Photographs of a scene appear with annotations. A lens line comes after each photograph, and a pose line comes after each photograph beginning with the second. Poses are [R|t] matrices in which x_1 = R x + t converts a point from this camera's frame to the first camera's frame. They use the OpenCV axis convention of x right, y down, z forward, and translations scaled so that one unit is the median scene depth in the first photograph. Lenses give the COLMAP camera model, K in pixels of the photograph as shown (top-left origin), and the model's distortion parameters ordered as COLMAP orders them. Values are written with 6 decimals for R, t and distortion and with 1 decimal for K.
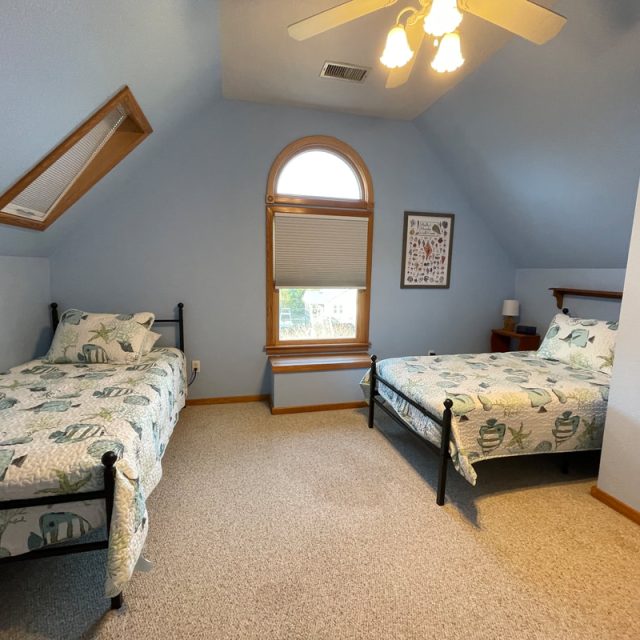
lens RADIAL K [[341.7, 0, 317.3], [0, 341.7, 319.9], [0, 0, 1]] dist [-0.013800, 0.006591]
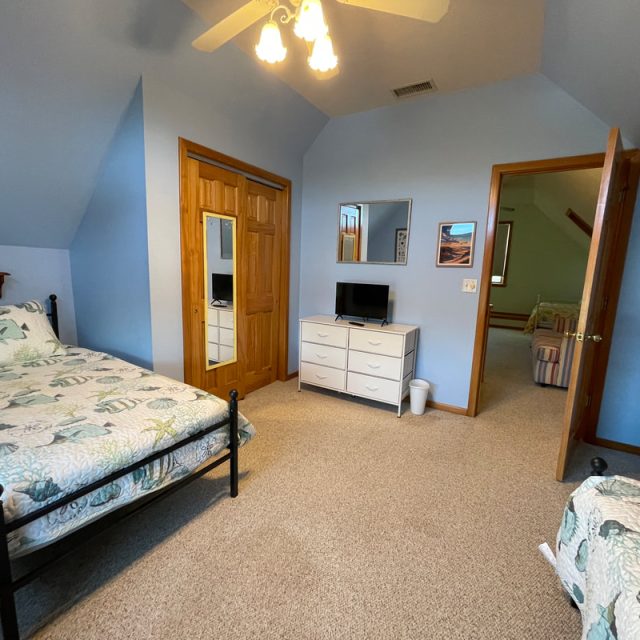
lens RADIAL K [[341.7, 0, 320.2], [0, 341.7, 319.5], [0, 0, 1]] dist [-0.013800, 0.006591]
pose [[-0.700561, -0.156206, 0.696286, -0.375253], [0.051129, 0.962252, 0.267316, -0.179642], [-0.711758, 0.222871, -0.666129, 1.212996]]
